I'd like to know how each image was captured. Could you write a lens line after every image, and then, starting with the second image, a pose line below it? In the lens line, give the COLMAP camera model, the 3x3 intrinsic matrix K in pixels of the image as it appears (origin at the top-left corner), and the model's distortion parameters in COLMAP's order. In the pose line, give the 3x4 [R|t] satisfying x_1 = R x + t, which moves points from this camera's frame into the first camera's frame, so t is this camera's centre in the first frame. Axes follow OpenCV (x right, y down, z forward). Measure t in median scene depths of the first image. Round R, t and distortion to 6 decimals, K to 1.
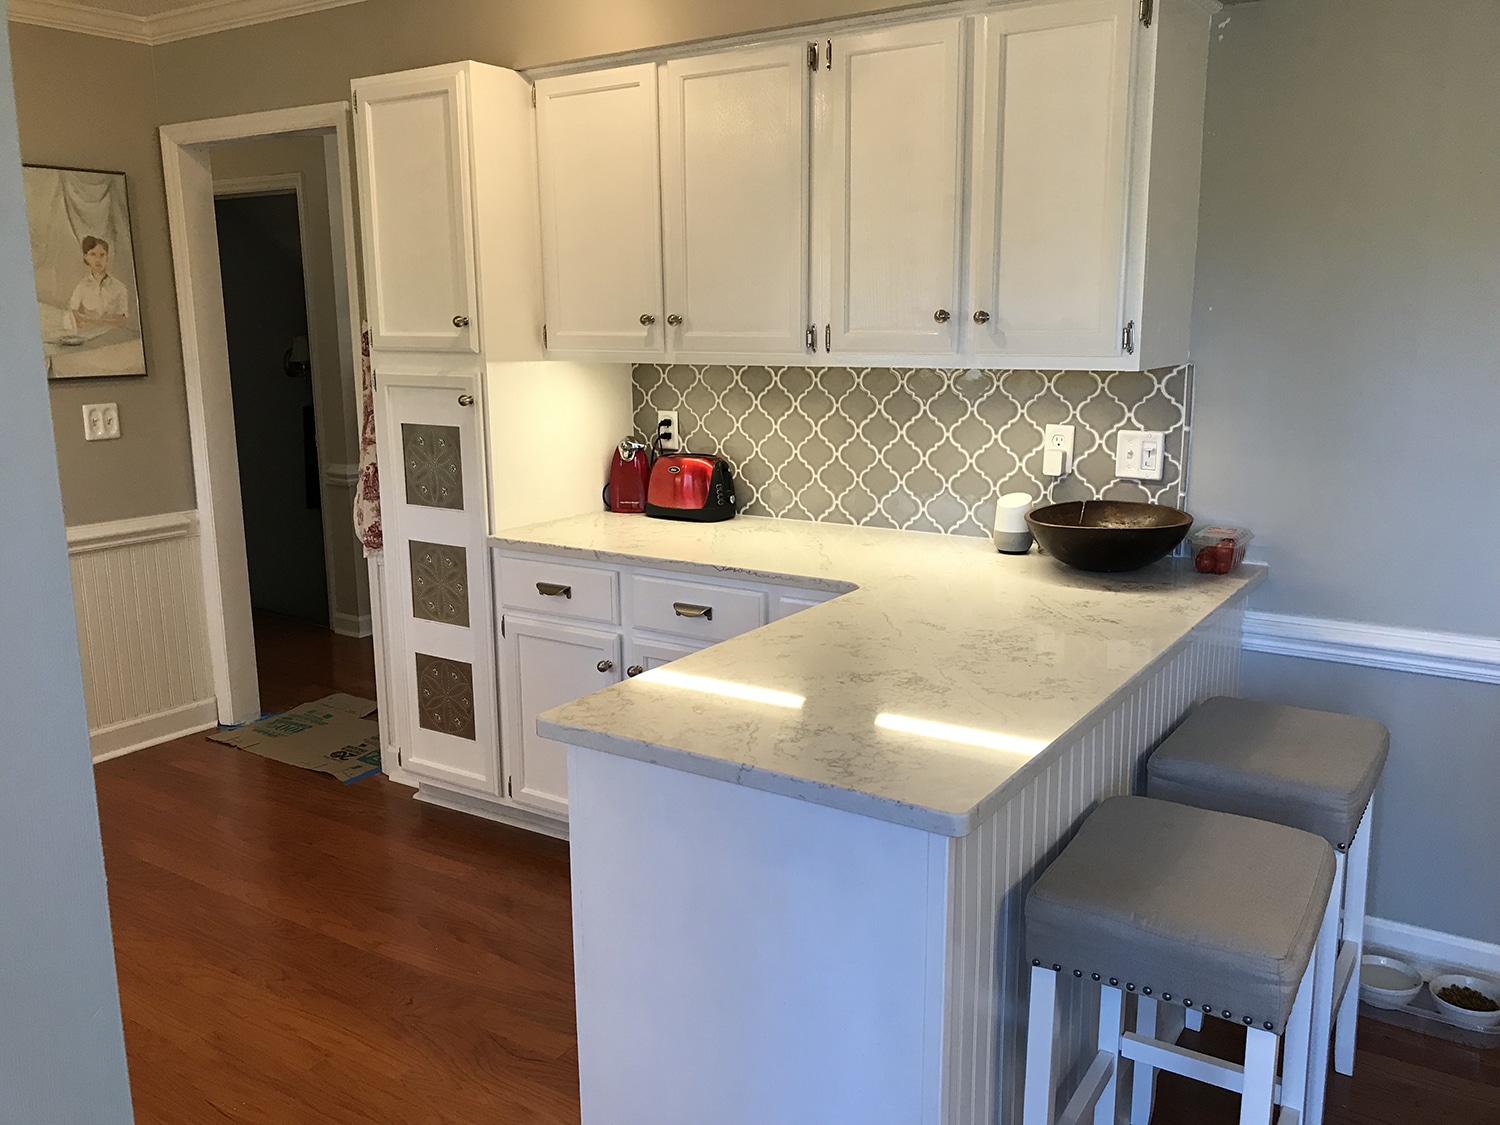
lens RADIAL K [[1236.3, 0, 750.0], [0, 1236.3, 562.5], [0, 0, 1]] dist [0.135816, -0.069156]
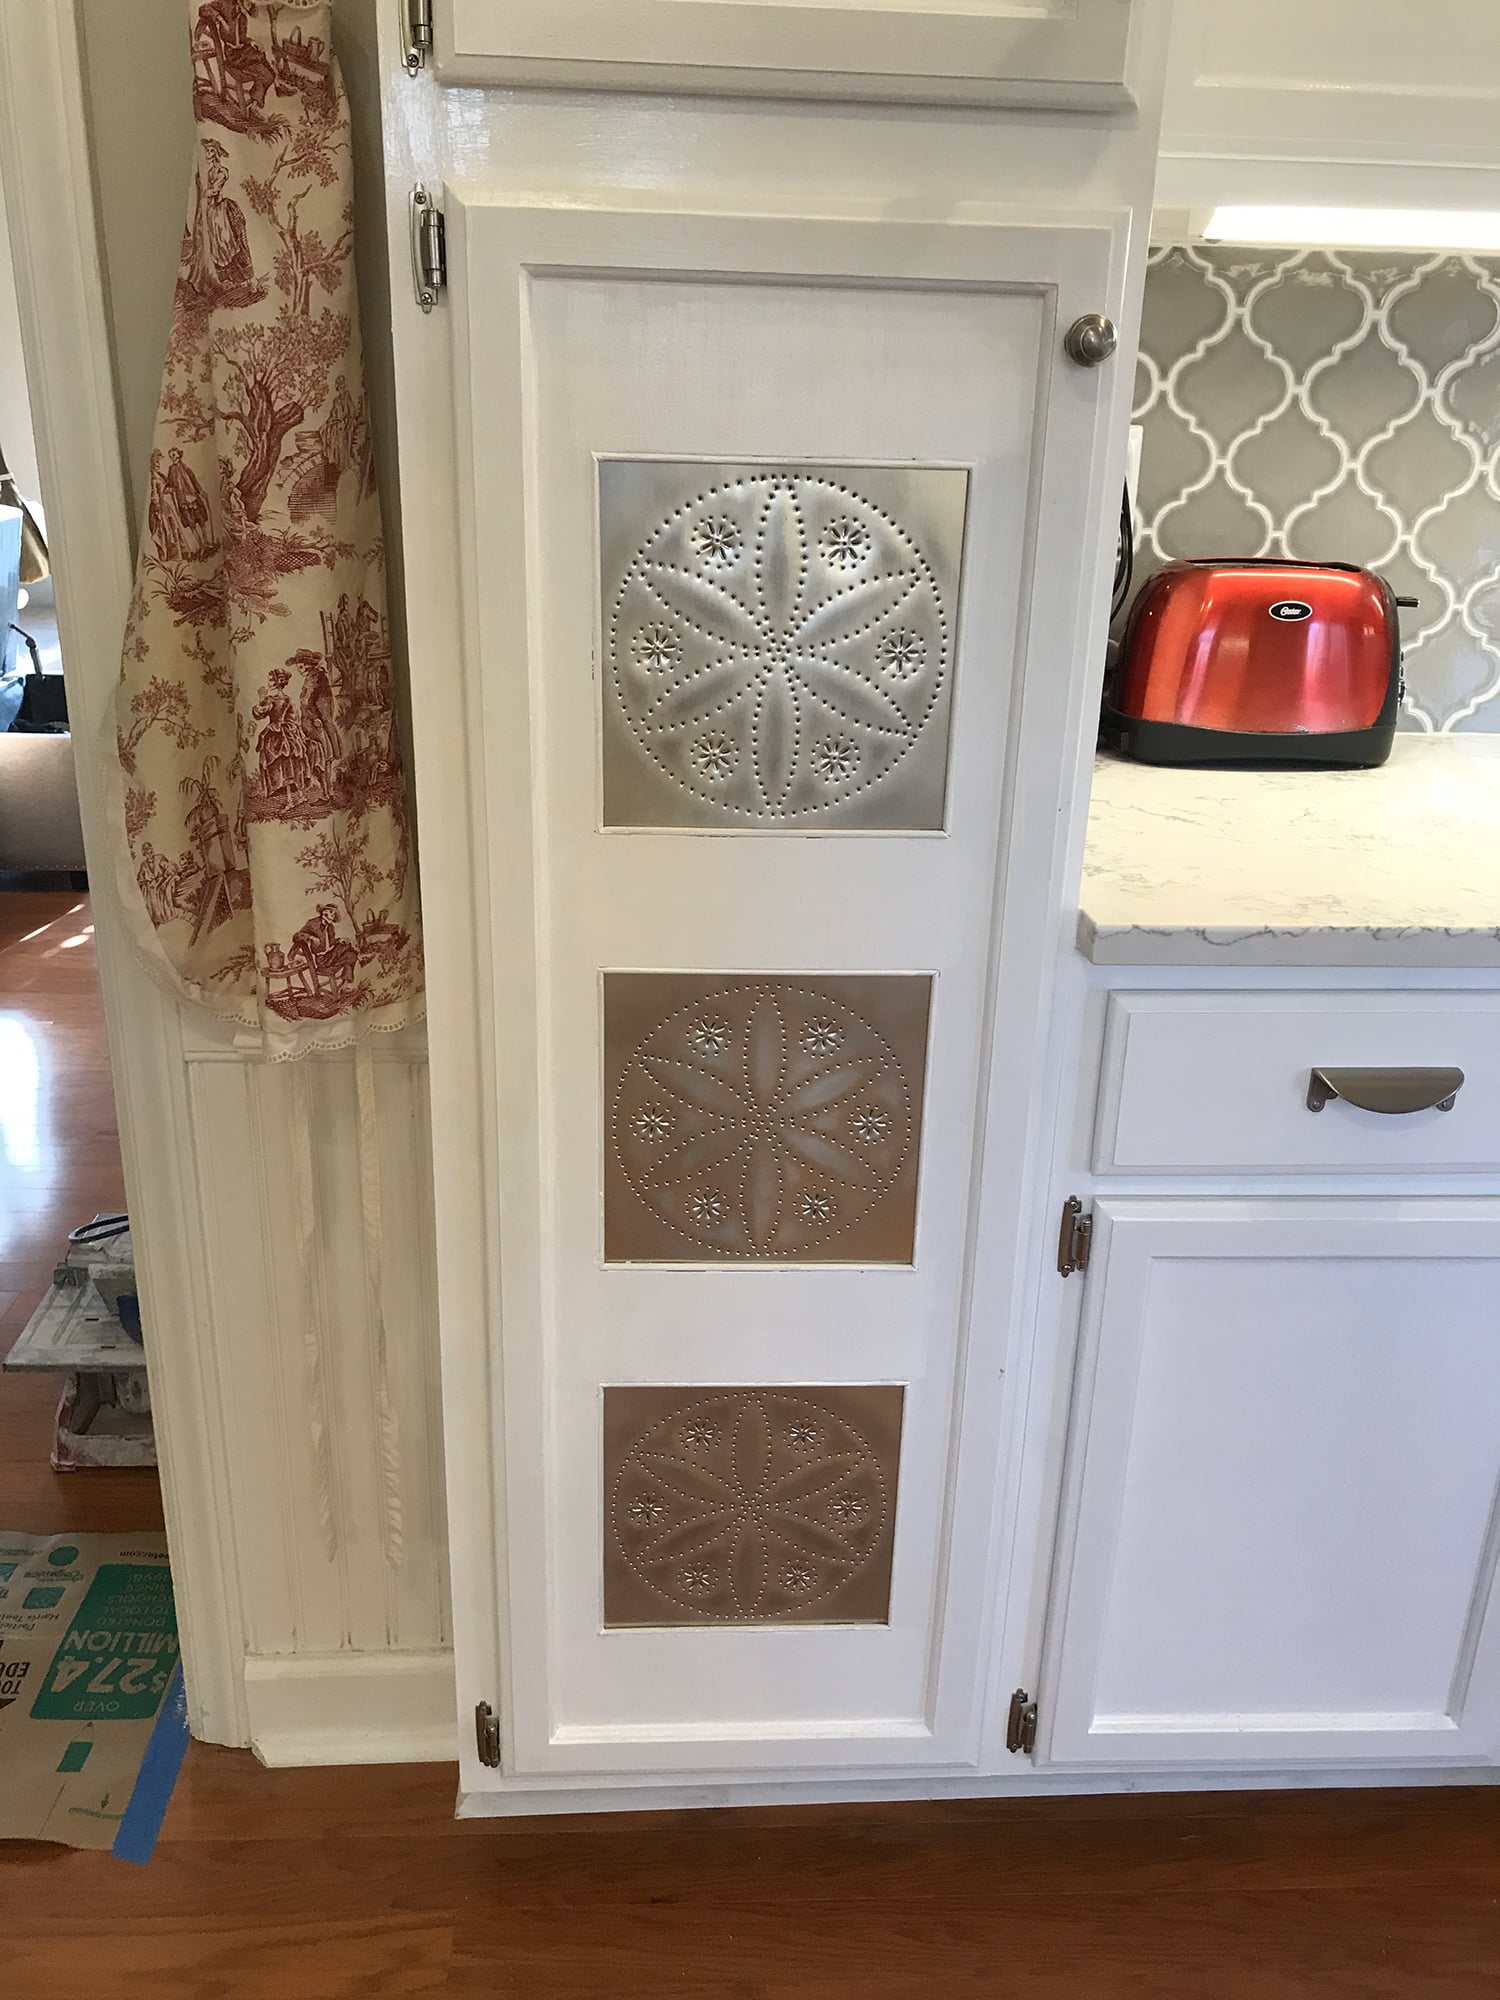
lens RADIAL K [[1642.2, 0, 765.6], [0, 1642.2, 998.3], [0, 0, 1]] dist [0.038164, -0.037680]
pose [[0.793858, -0.184095, 0.579567, -0.485784], [0.081571, 0.976699, 0.198509, -0.082403], [-0.602607, -0.110312, 0.790377, 0.822269]]
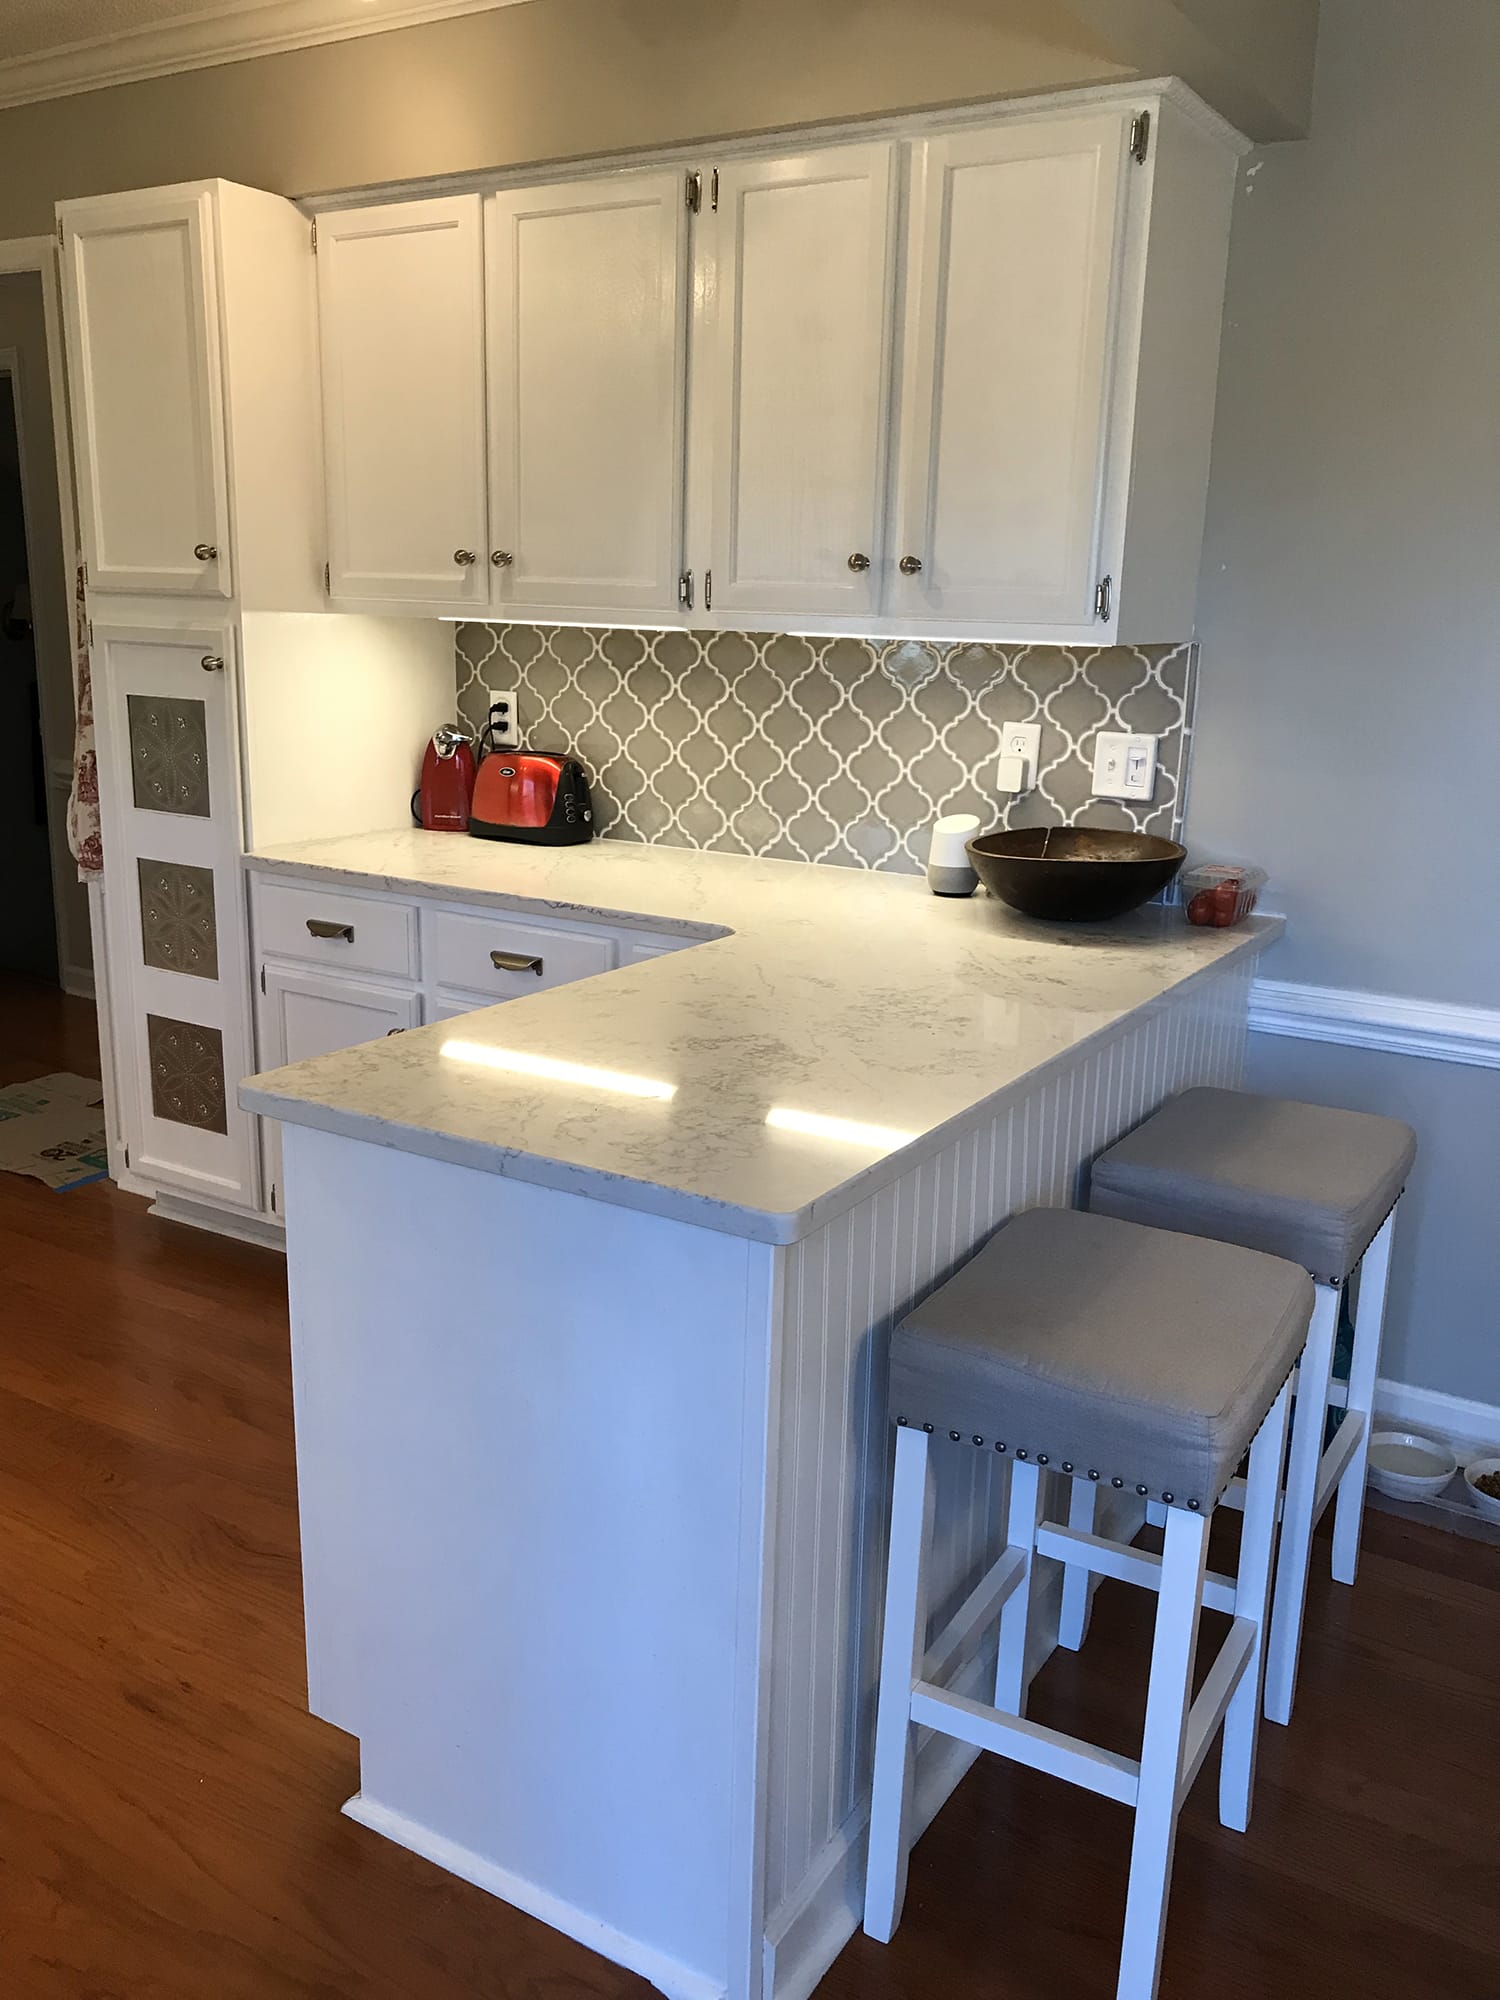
lens RADIAL K [[1655.2, 0, 729.1], [0, 1655.2, 999.4], [0, 0, 1]] dist [0.101681, -0.010129]
pose [[0.999219, 0.025738, 0.029983, 0.048181], [-0.026952, 0.998804, 0.040800, 0.016839], [-0.028897, -0.041576, 0.998717, 0.015585]]
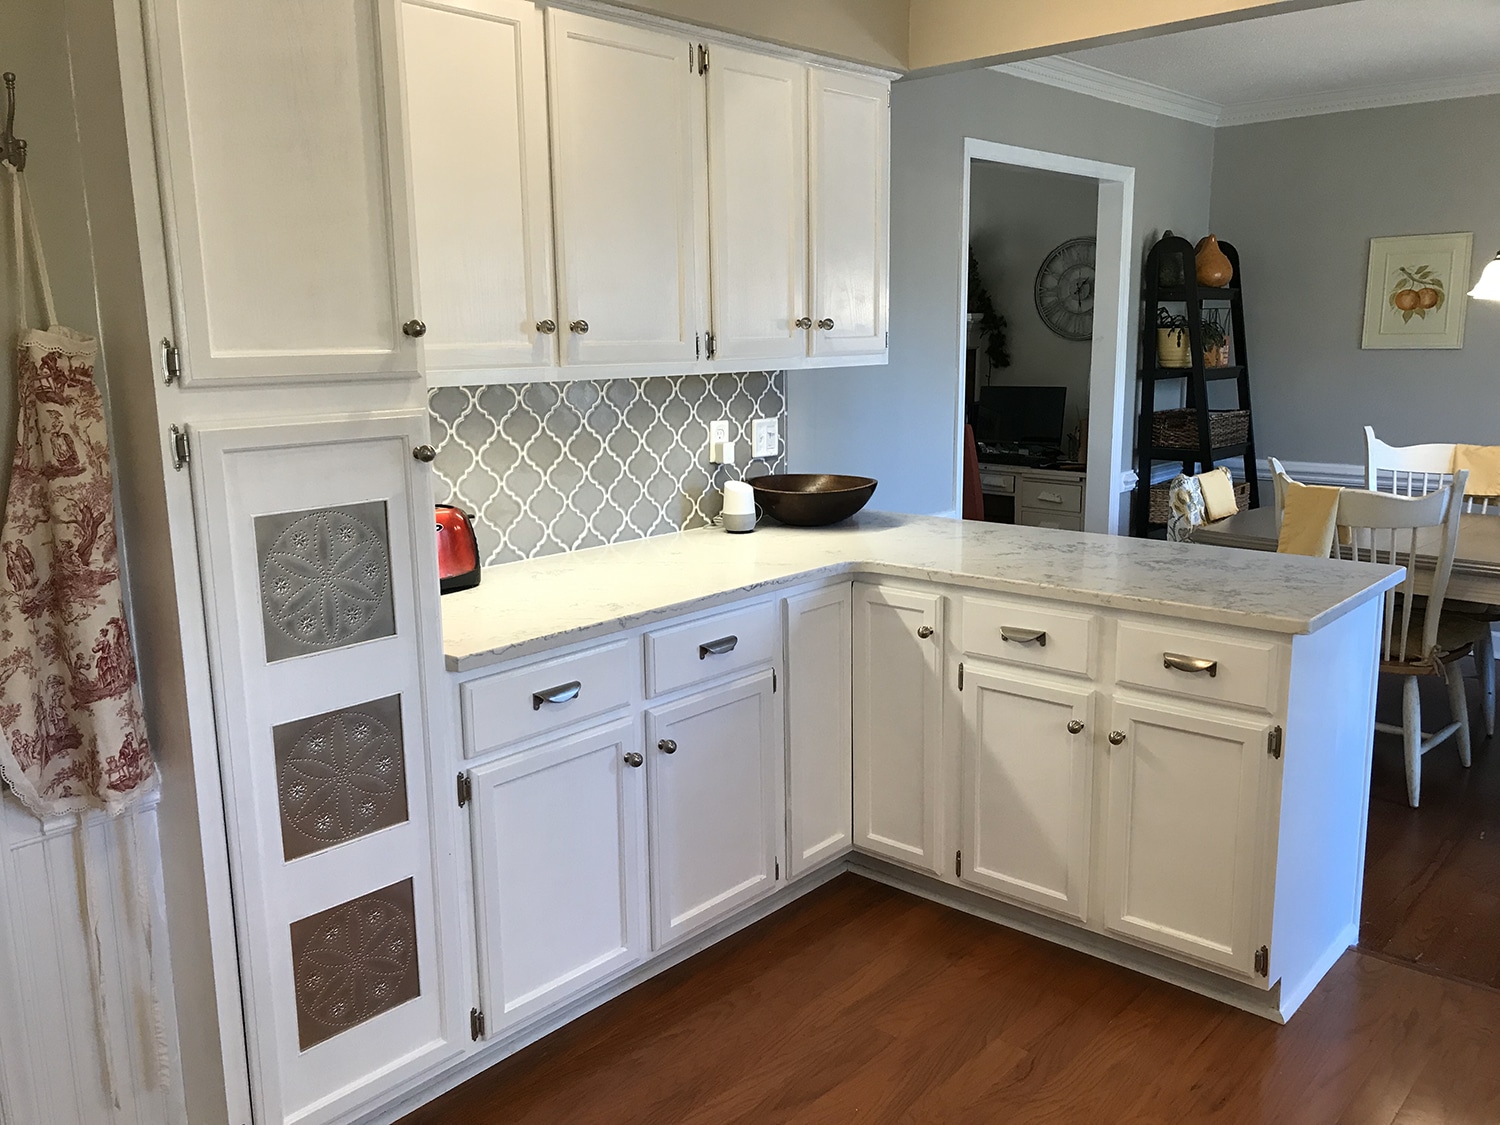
lens RADIAL K [[1231.6, 0, 750.0], [0, 1231.6, 562.5], [0, 0, 1]] dist [0.038164, -0.037680]
pose [[0.130340, -0.176326, 0.975664, -0.860051], [0.208694, 0.966891, 0.146861, -0.139643], [-0.969257, 0.184473, 0.162823, 0.780633]]
